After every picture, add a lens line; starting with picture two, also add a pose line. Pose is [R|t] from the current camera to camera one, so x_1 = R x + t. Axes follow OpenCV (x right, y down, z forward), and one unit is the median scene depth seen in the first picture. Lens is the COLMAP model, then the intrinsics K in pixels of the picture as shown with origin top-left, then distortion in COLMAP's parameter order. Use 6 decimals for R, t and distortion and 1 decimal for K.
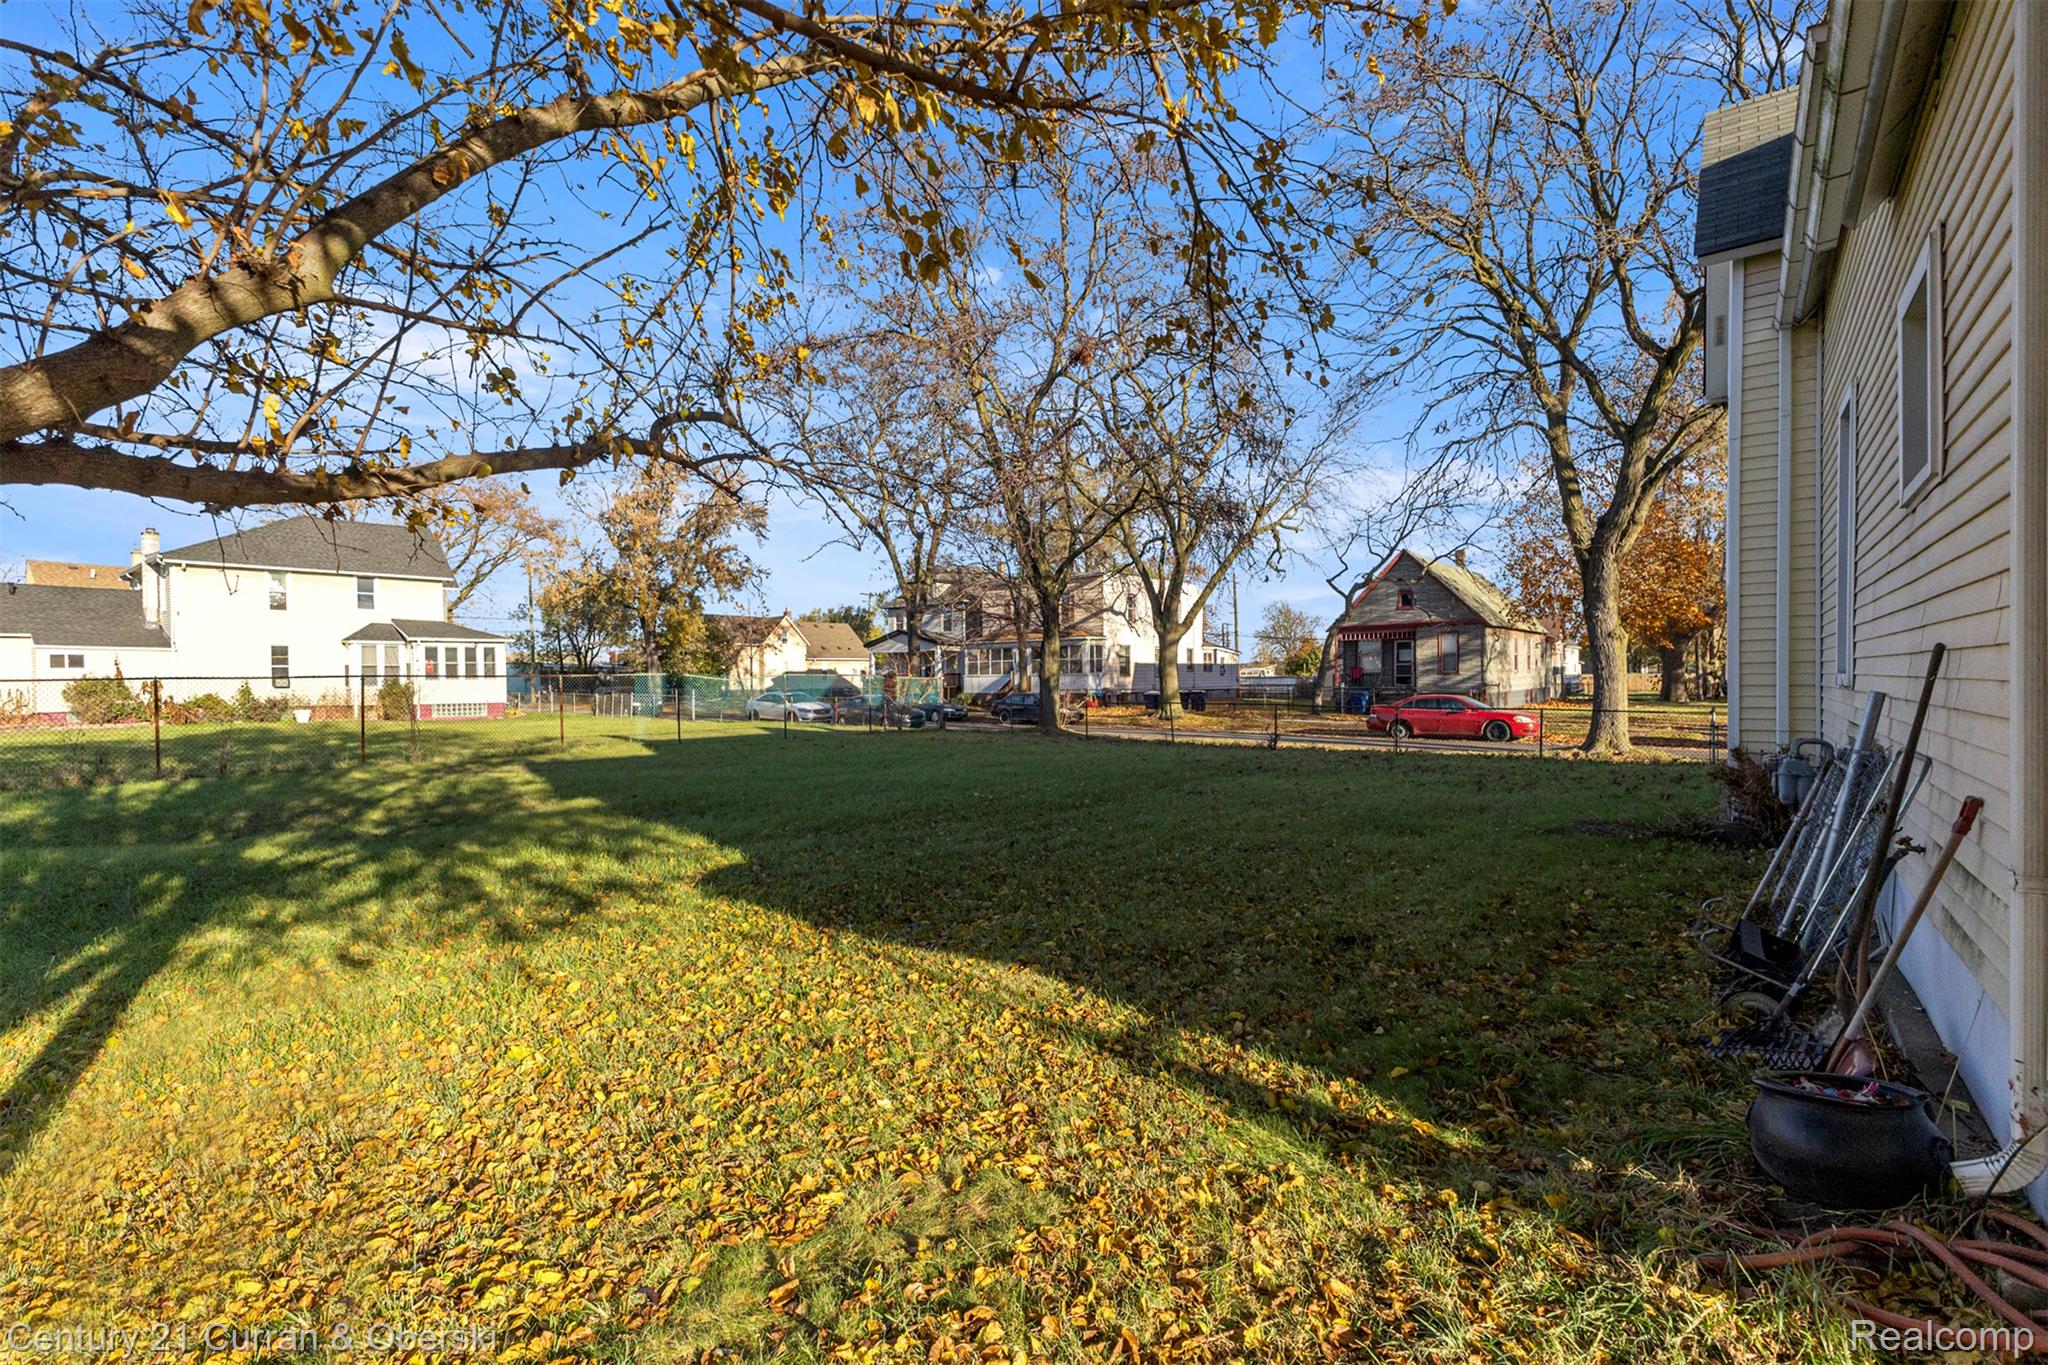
lens RADIAL K [[947.6, 0, 1024.0], [0, 947.6, 682.5], [0, 0, 1]] dist [0.002357, 0.000518]
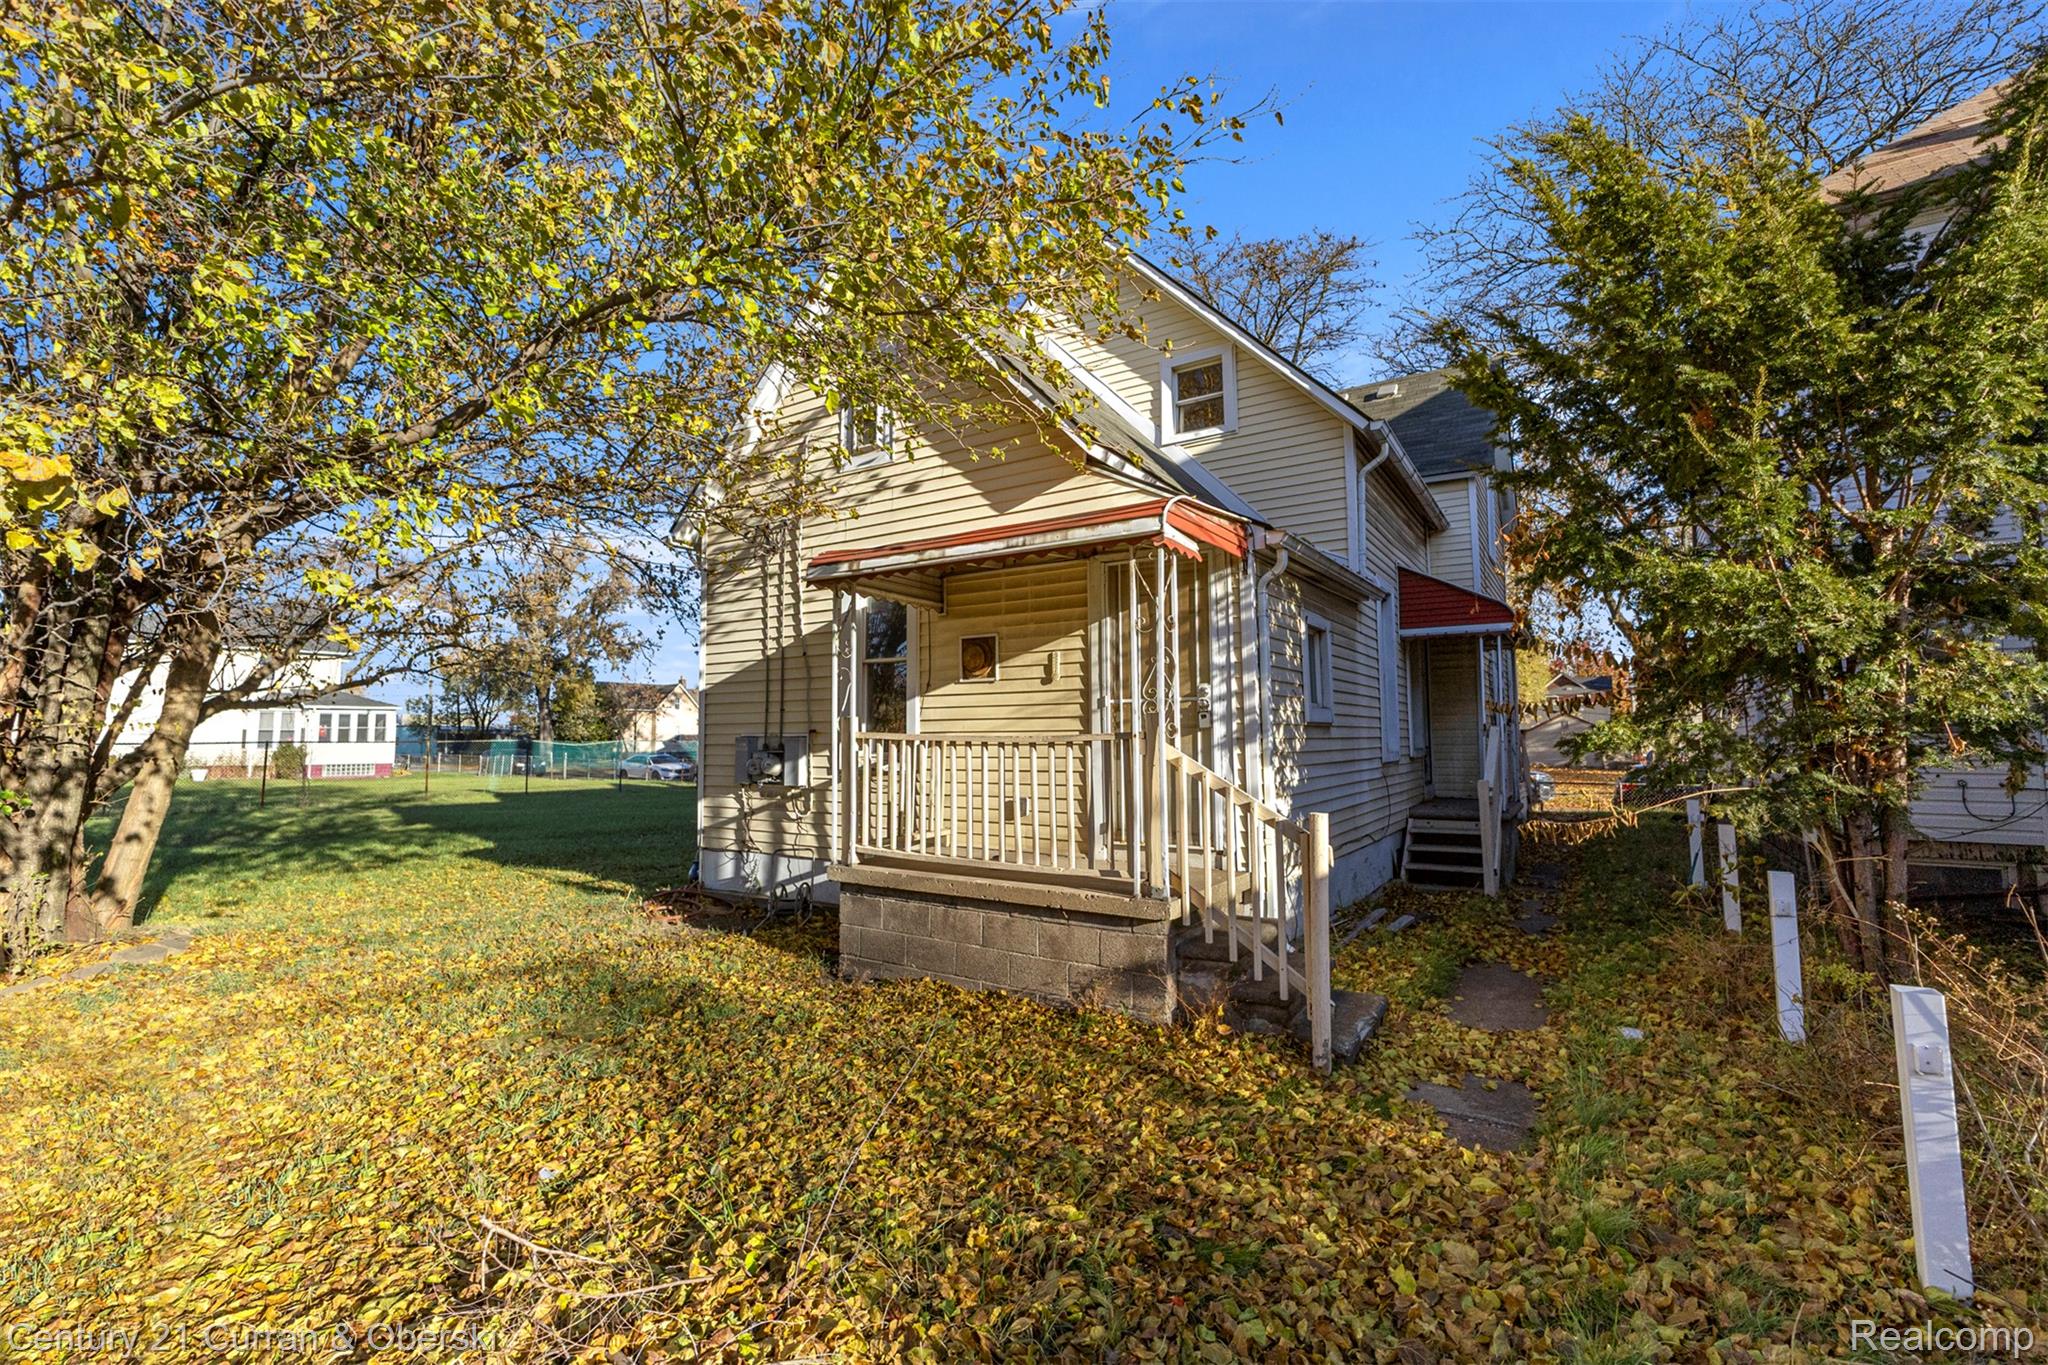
lens RADIAL K [[899.9, 0, 1025.3], [0, 899.9, 648.7], [0, 0, 1]] dist [0.001837, 0.000376]
pose [[0.995041, 0.012750, 0.098650, 0.060854], [-0.002149, 0.994276, -0.106824, -0.001011], [-0.099447, 0.106082, 0.989372, -0.096021]]
